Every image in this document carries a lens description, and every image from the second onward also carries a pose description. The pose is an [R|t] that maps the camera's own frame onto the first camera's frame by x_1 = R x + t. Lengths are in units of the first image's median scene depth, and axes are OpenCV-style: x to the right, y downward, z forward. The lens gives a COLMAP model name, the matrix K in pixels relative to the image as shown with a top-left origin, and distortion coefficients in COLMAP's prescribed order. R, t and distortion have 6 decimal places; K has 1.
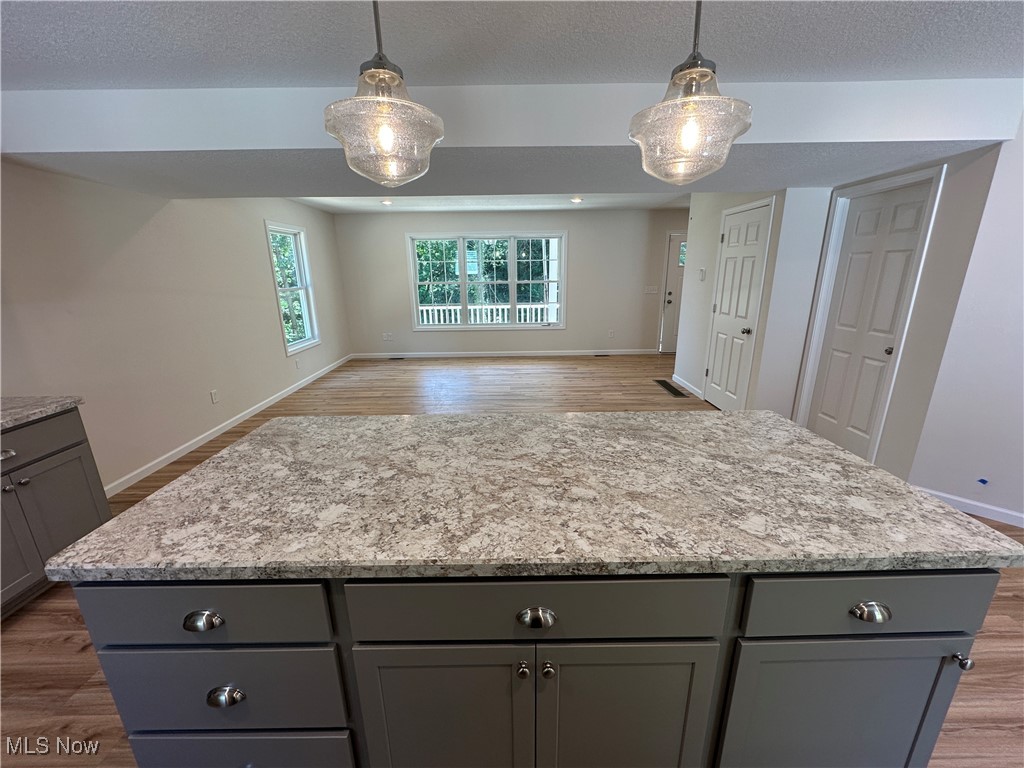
lens RADIAL K [[408.4, 0, 512.0], [0, 408.4, 384.0], [0, 0, 1]] dist [-0.002054, -0.000068]
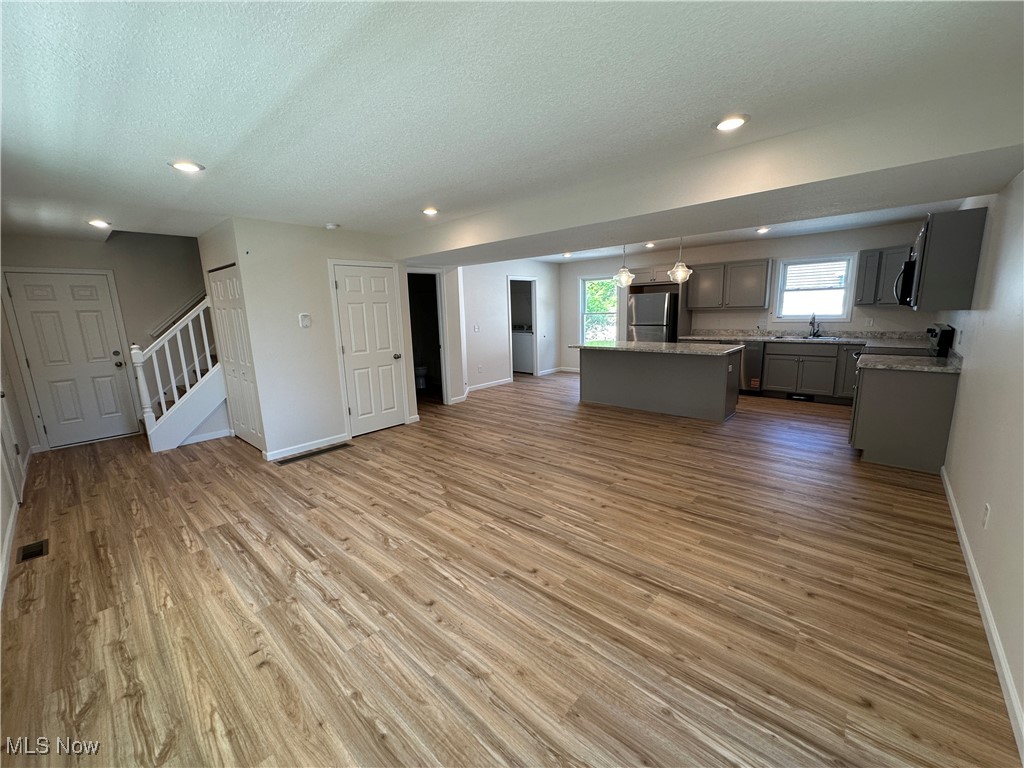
lens RADIAL K [[415.7, 0, 474.7], [0, 415.7, 387.5], [0, 0, 1]] dist [0.000528, 0.000200]
pose [[-0.699676, -0.094106, 0.708236, -0.441225], [0.237563, 0.904241, 0.354841, -0.336859], [-0.673809, 0.416524, -0.610319, 1.208775]]
